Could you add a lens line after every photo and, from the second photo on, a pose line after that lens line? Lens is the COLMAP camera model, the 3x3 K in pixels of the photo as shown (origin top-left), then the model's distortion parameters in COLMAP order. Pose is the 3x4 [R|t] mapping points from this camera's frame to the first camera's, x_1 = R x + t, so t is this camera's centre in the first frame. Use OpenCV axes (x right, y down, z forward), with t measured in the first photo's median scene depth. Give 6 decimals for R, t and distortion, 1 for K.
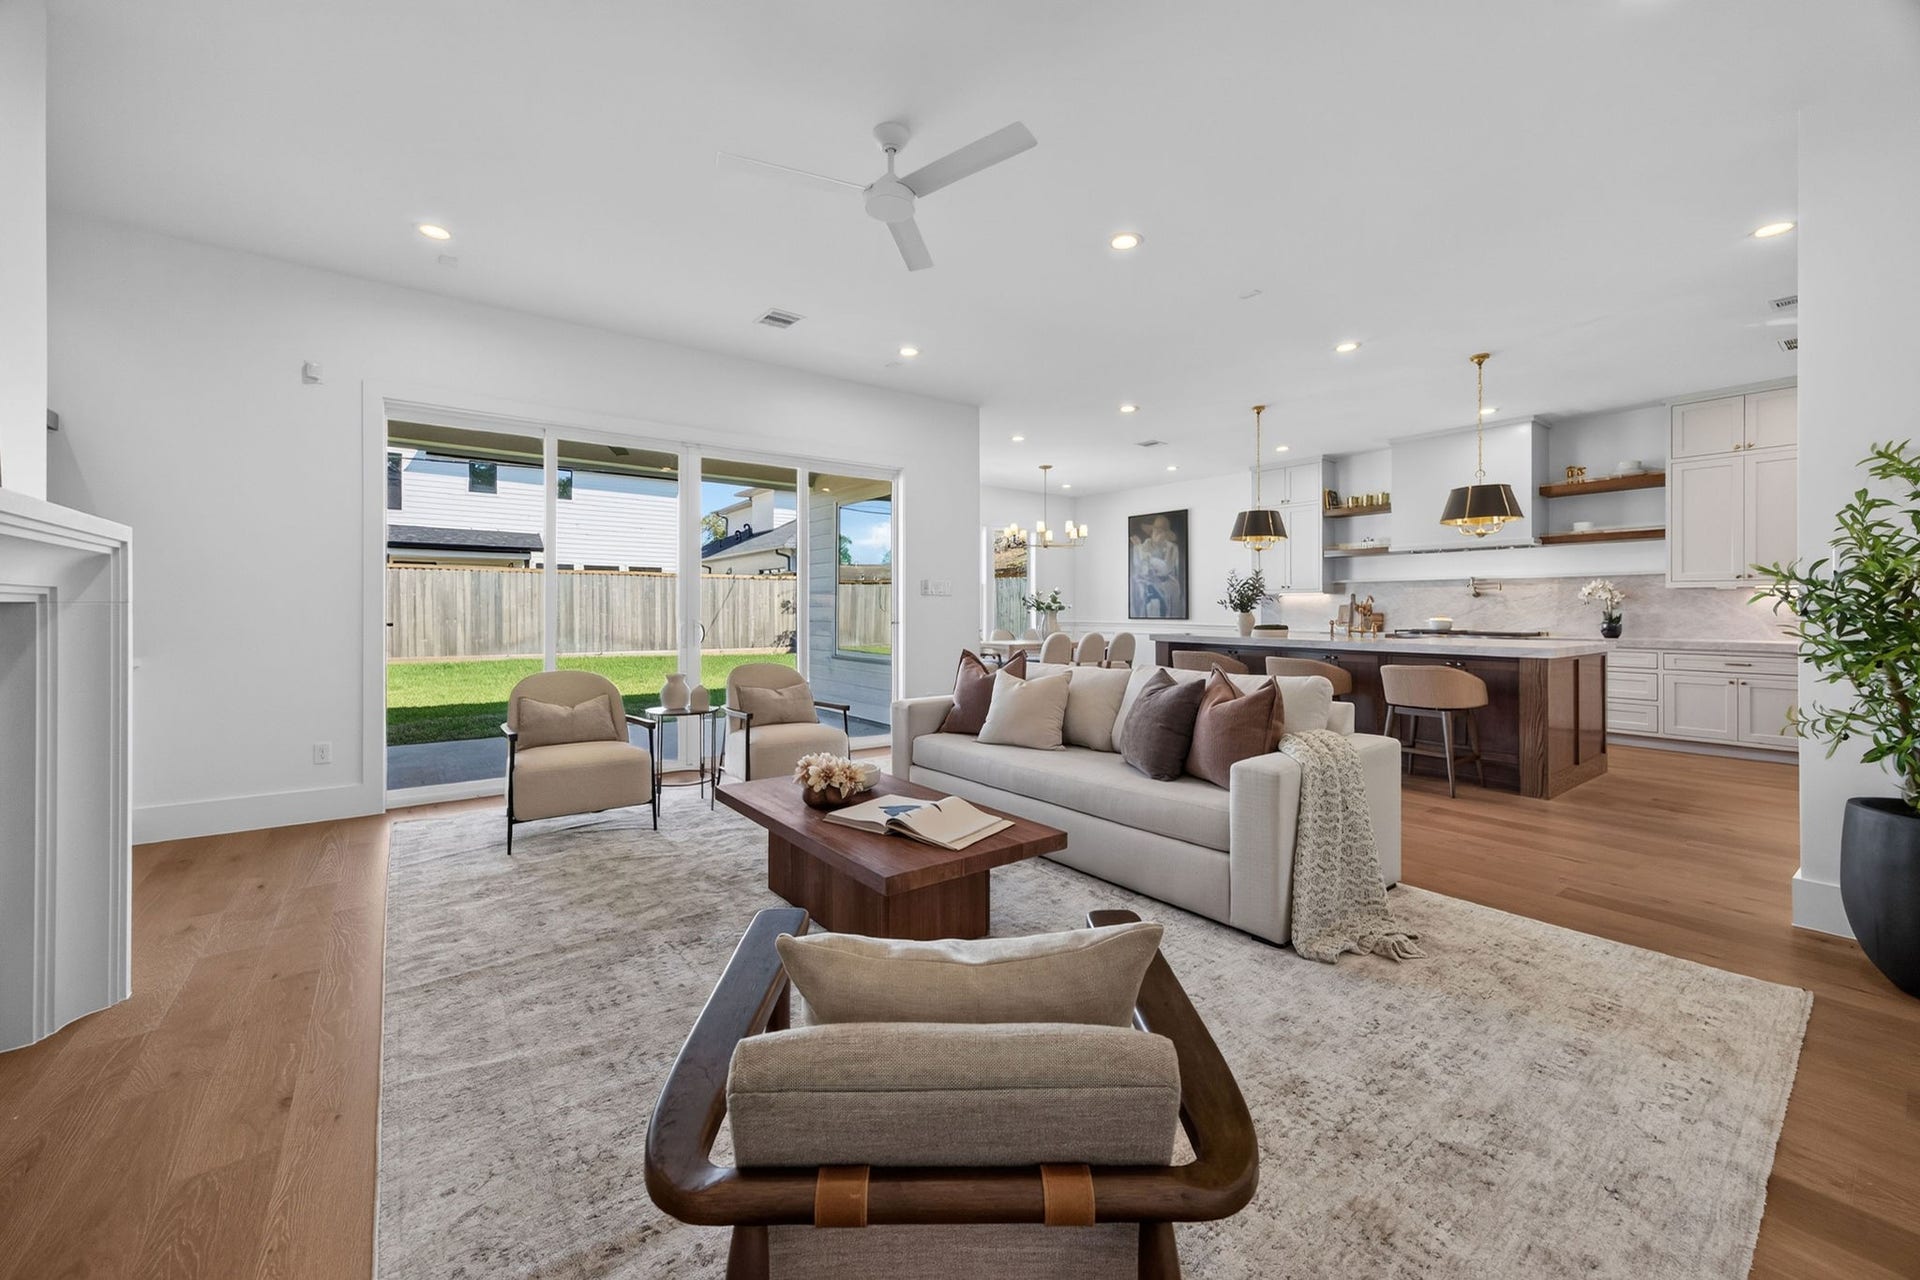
lens RADIAL K [[749.4, 0, 958.8], [0, 749.4, 610.7], [0, 0, 1]] dist [0.000263, 0.000028]
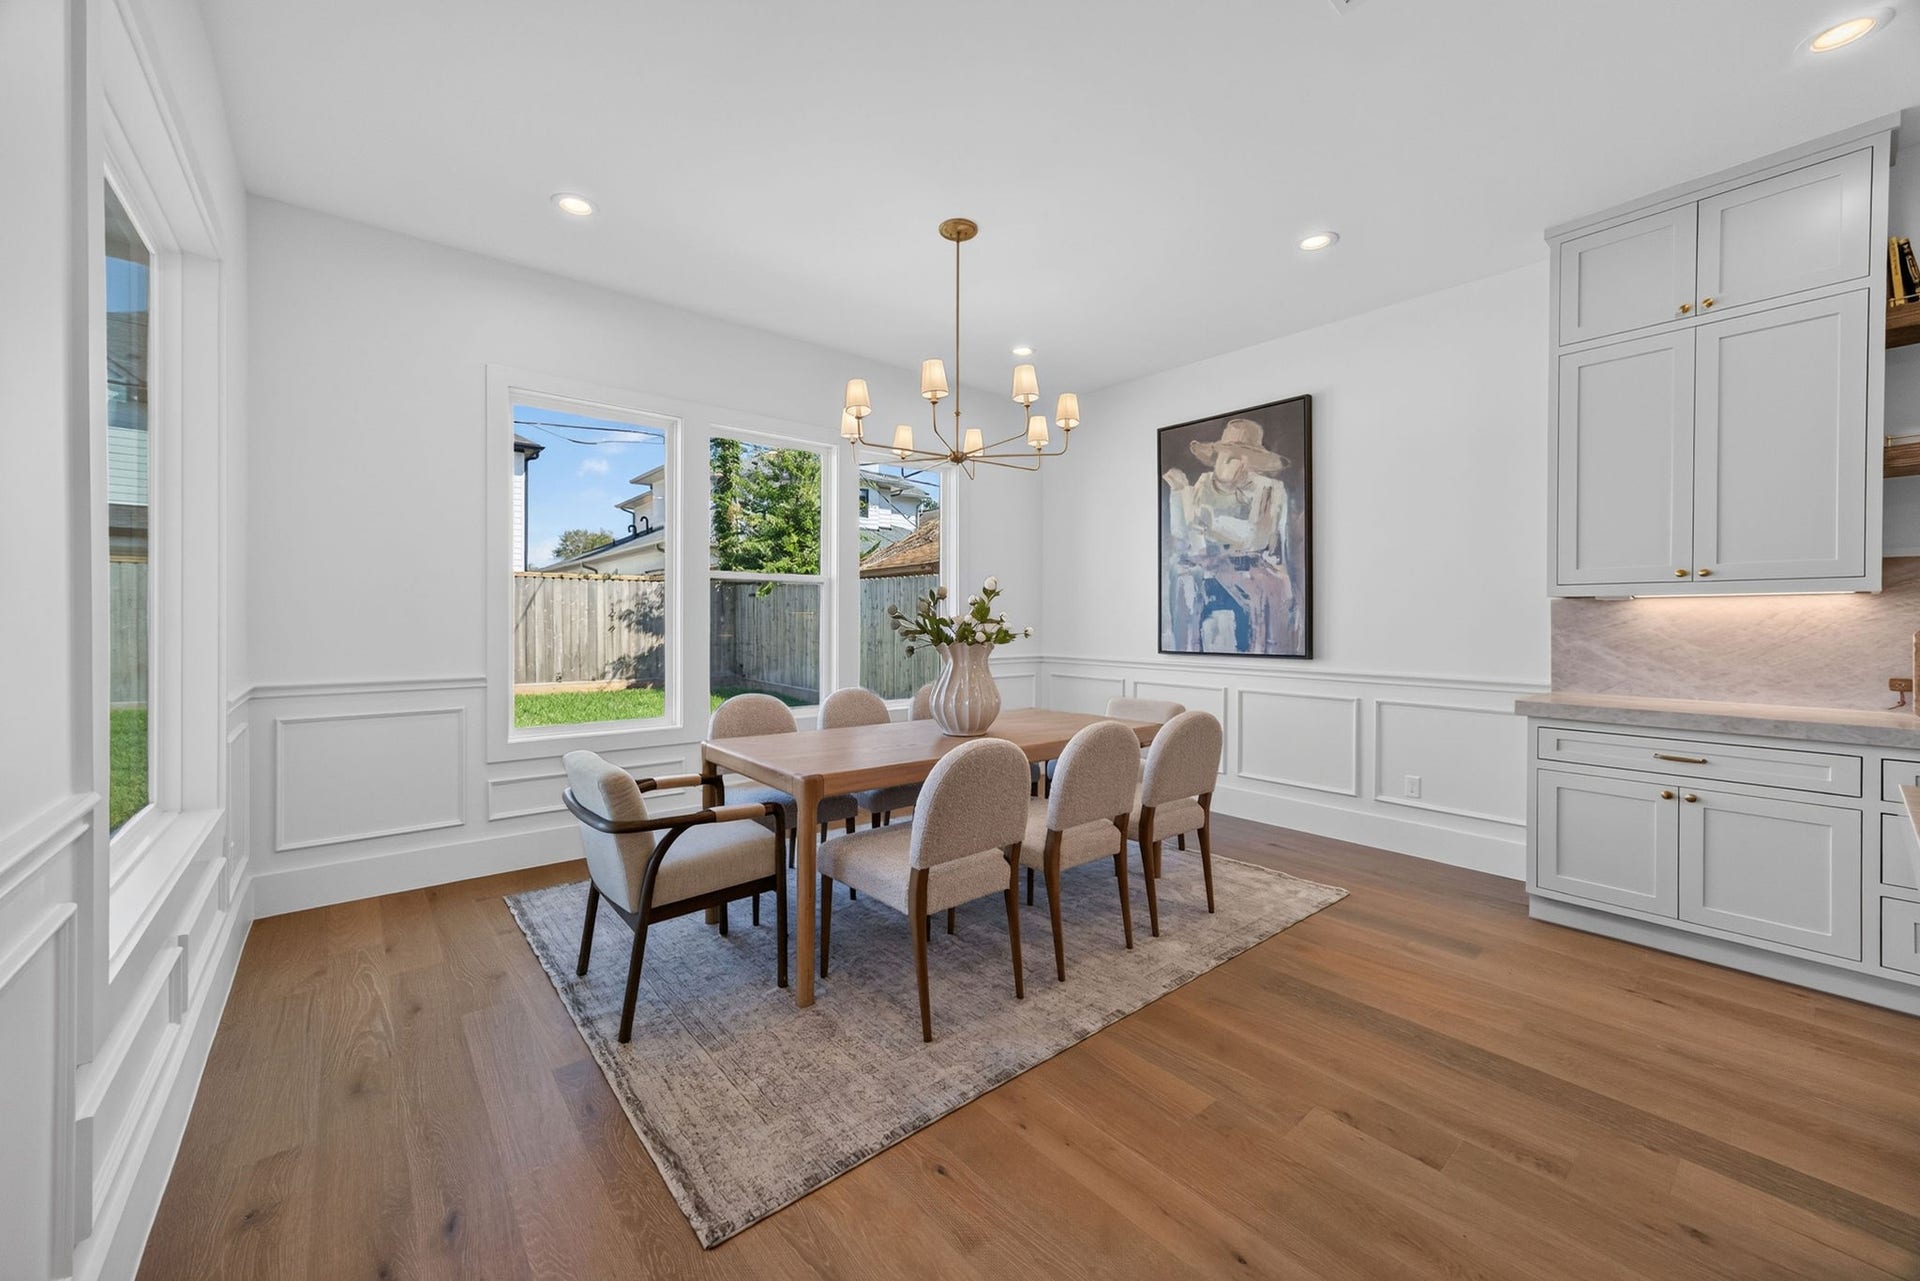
lens RADIAL K [[728.5, 0, 963.4], [0, 728.5, 629.1], [0, 0, 1]] dist [-0.000152, -0.000077]
pose [[0.998723, 0.000148, 0.050530, 0.102537], [-0.000714, 0.999937, 0.011185, -0.010573], [-0.050525, -0.011207, 0.998660, 0.670082]]
